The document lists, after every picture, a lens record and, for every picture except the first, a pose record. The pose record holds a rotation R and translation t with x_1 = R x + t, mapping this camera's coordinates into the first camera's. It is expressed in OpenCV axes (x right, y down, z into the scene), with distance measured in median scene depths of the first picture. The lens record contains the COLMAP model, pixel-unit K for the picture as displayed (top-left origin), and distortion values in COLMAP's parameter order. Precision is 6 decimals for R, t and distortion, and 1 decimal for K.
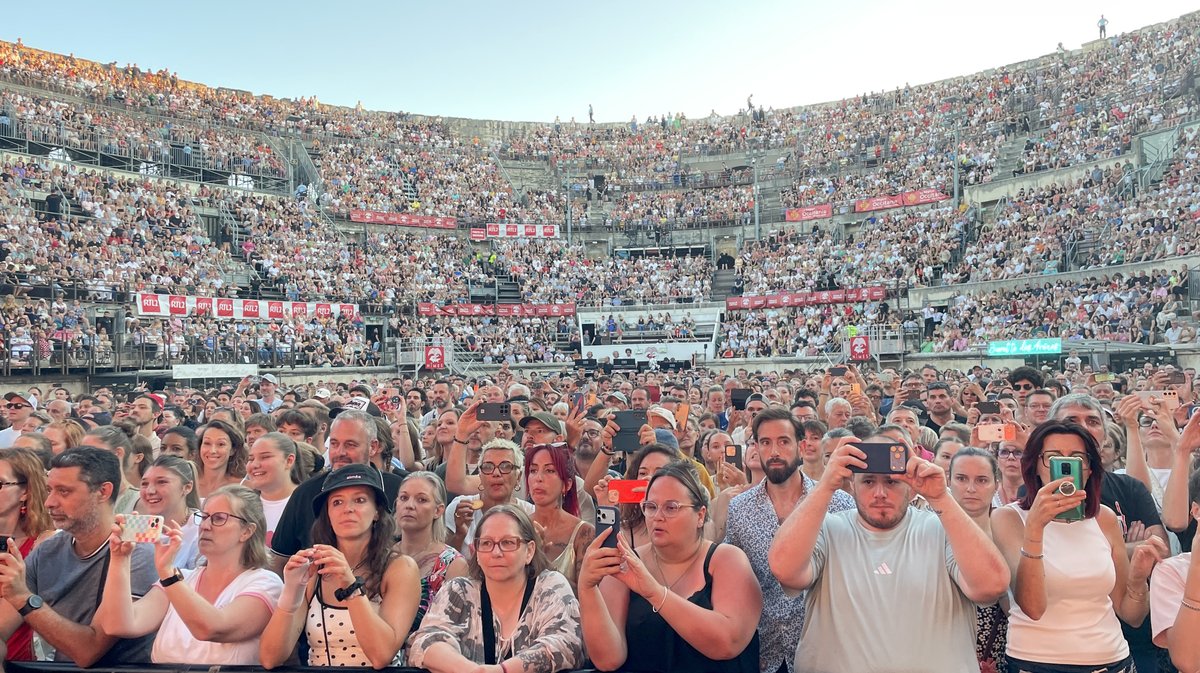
lens RADIAL K [[893.3, 0, 607.4], [0, 893.3, 334.5], [0, 0, 1]] dist [0.075571, -0.084361]
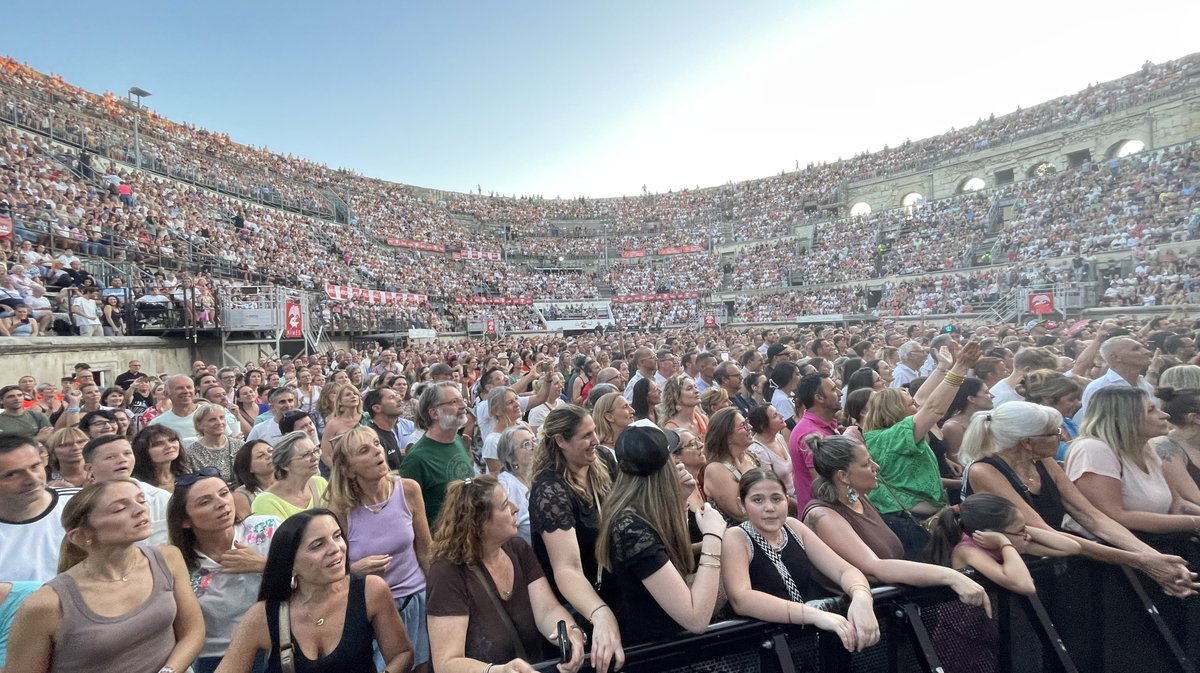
lens RADIAL K [[484.3, 0, 590.2], [0, 484.3, 341.7], [0, 0, 1]] dist [-0.002274, 0.000309]
pose [[0.931543, -0.015710, 0.363293, -0.278616], [-0.001062, 0.998944, 0.045922, 0.008934], [-0.363631, -0.043164, 0.930543, 0.048694]]
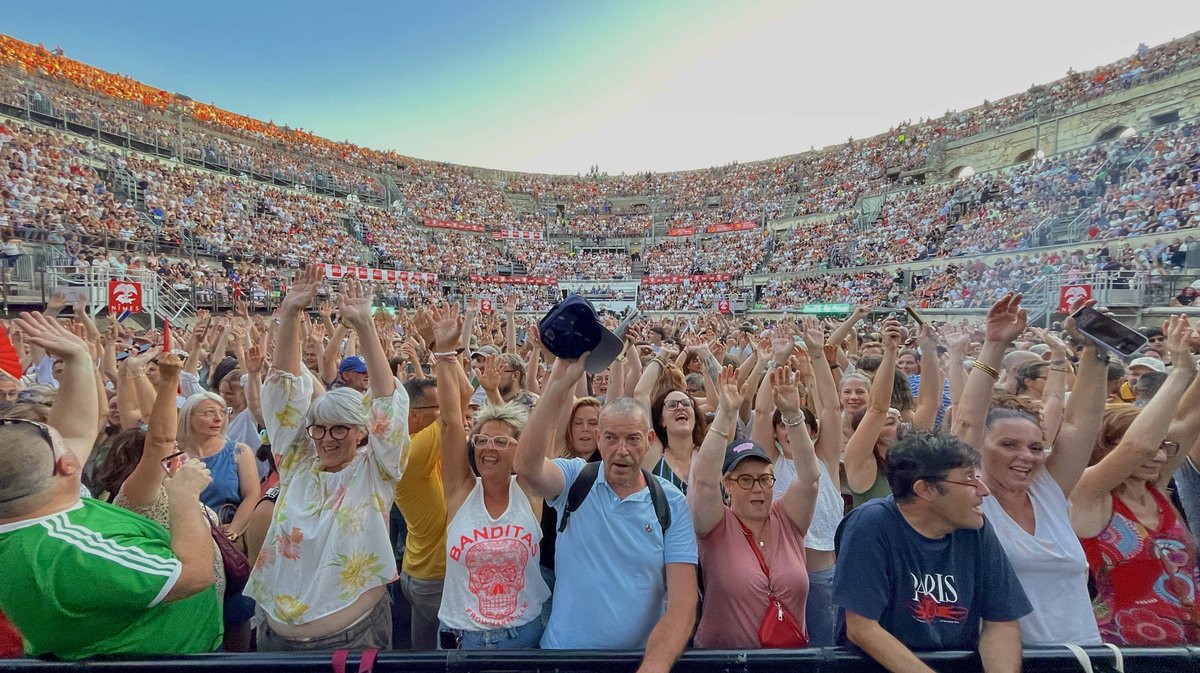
lens RADIAL K [[484.3, 0, 591.5], [0, 484.3, 340.7], [0, 0, 1]] dist [-0.002274, 0.000309]
pose [[0.993039, 0.016724, 0.116596, -0.076940], [-0.027463, 0.995461, 0.091123, 0.001030], [-0.114543, -0.093691, 0.988990, 0.029217]]
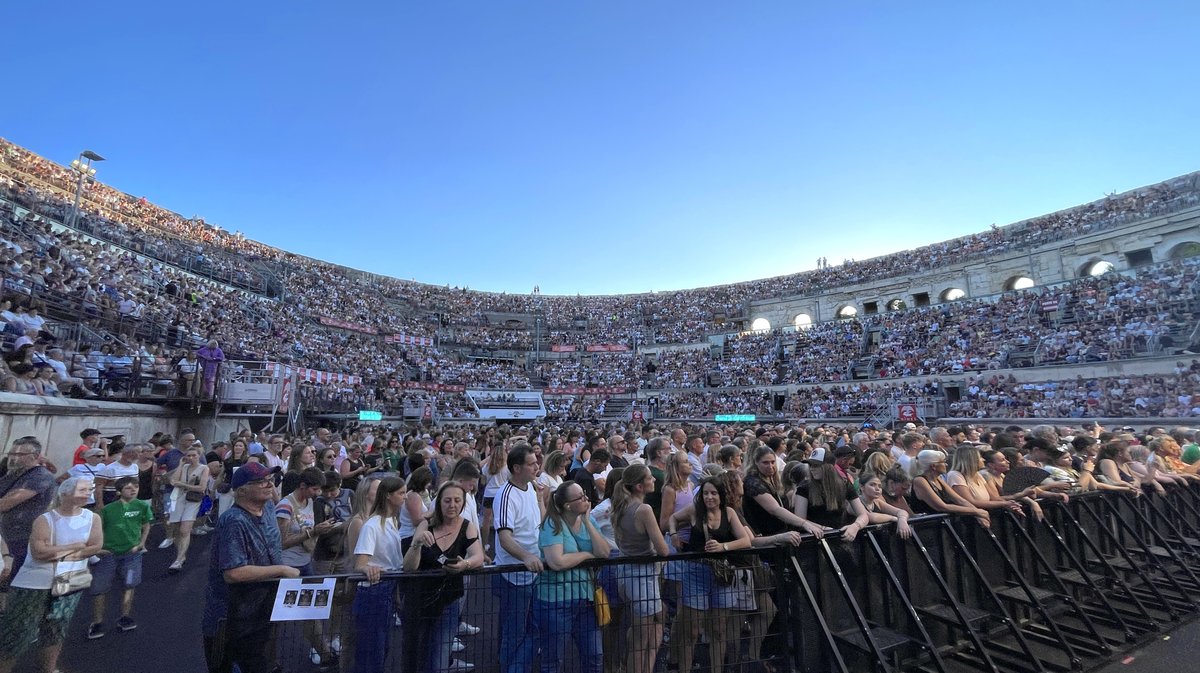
lens RADIAL K [[484.3, 0, 589.4], [0, 484.3, 343.8], [0, 0, 1]] dist [-0.002274, 0.000309]
pose [[0.850230, 0.113485, 0.514034, -0.332431], [-0.045191, 0.988616, -0.143513, 0.011749], [-0.524469, 0.098789, 0.845679, 0.028828]]
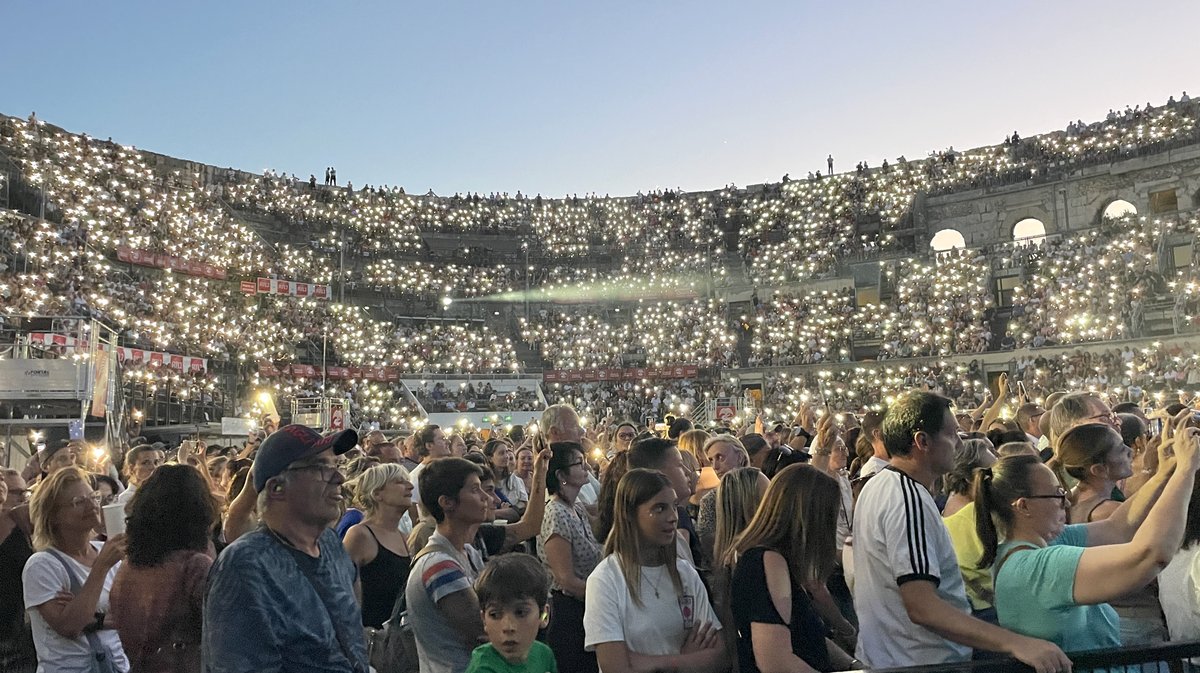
lens RADIAL K [[893.3, 0, 602.0], [0, 893.3, 337.0], [0, 0, 1]] dist [0.075571, -0.084361]
pose [[0.854038, 0.064433, 0.516205, -0.346983], [-0.017697, 0.995324, -0.094958, 0.018314], [-0.519910, 0.071962, 0.851184, 0.057407]]
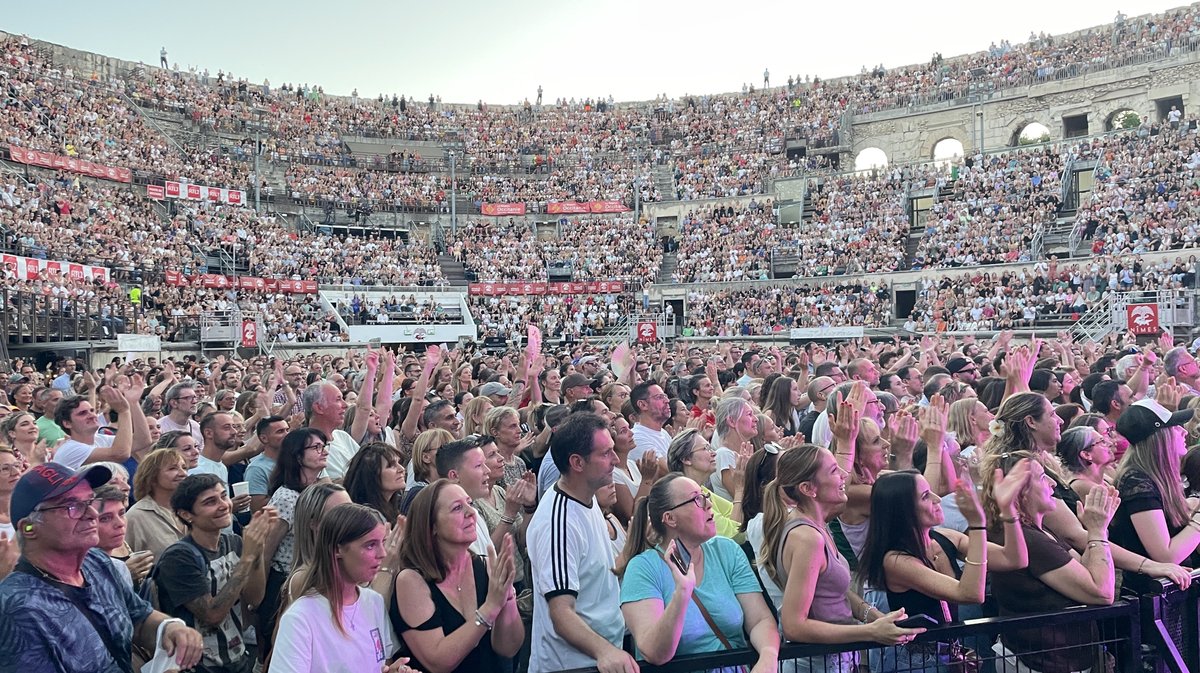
lens RADIAL K [[893.3, 0, 607.6], [0, 893.3, 330.4], [0, 0, 1]] dist [0.075571, -0.084361]
pose [[0.811909, 0.022314, 0.583357, -0.337056], [-0.026605, 0.999645, -0.001210, 0.011073], [-0.583178, -0.014538, 0.812215, 0.046363]]
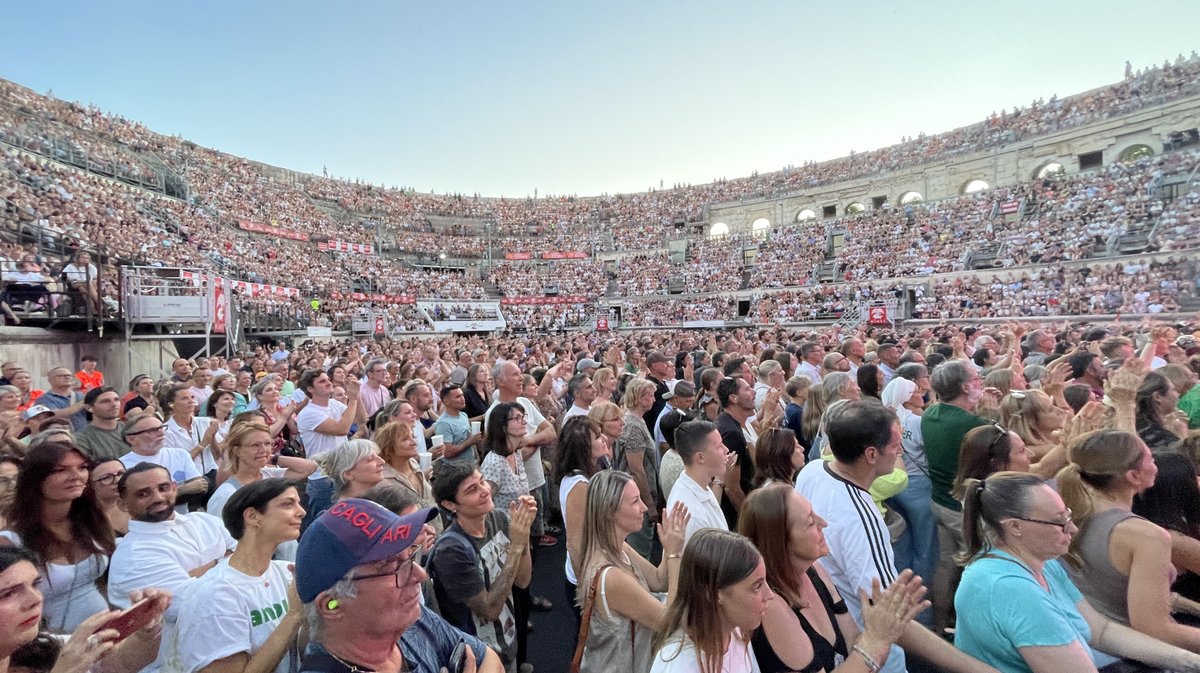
lens RADIAL K [[484.3, 0, 588.4], [0, 484.3, 340.4], [0, 0, 1]] dist [-0.002274, 0.000309]
pose [[0.786727, -0.003230, 0.617293, -0.338357], [-0.021172, 0.999257, 0.032212, 0.012039], [-0.616938, -0.038412, 0.786074, 0.081359]]
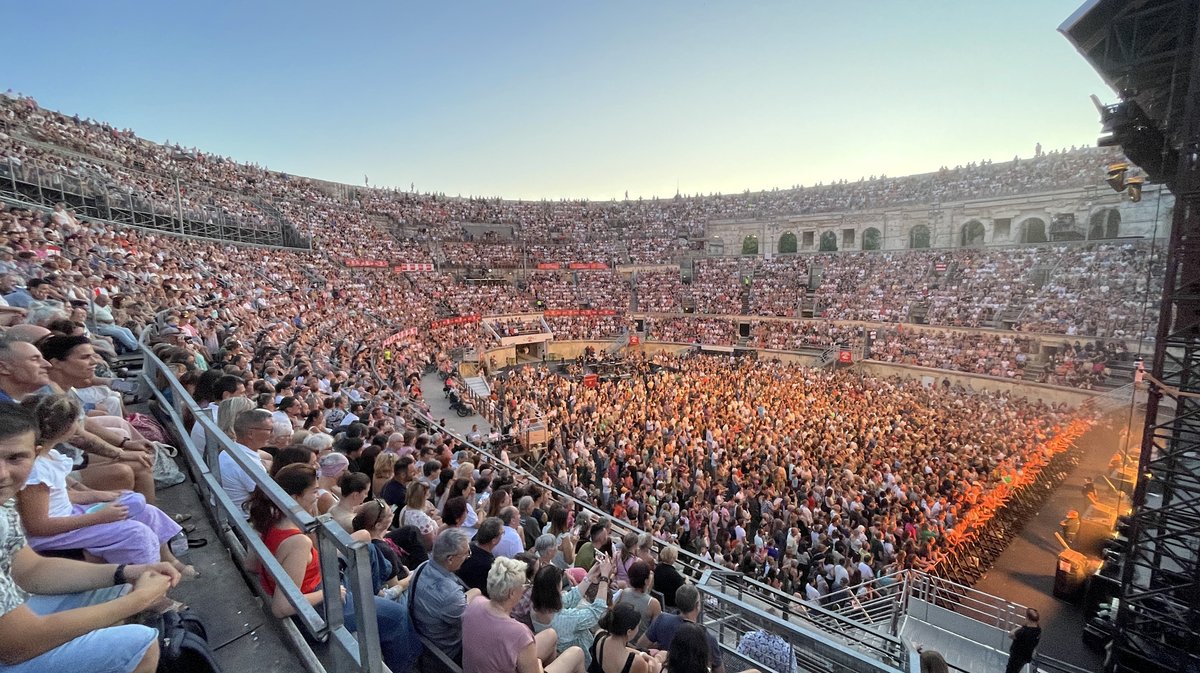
lens RADIAL K [[484.3, 0, 587.6], [0, 484.3, 340.8], [0, 0, 1]] dist [-0.002274, 0.000309]
pose [[0.737409, -0.069585, 0.671852, -0.600190], [-0.034543, 0.989493, 0.140397, -0.137461], [-0.674562, -0.126737, 0.727257, 0.018833]]
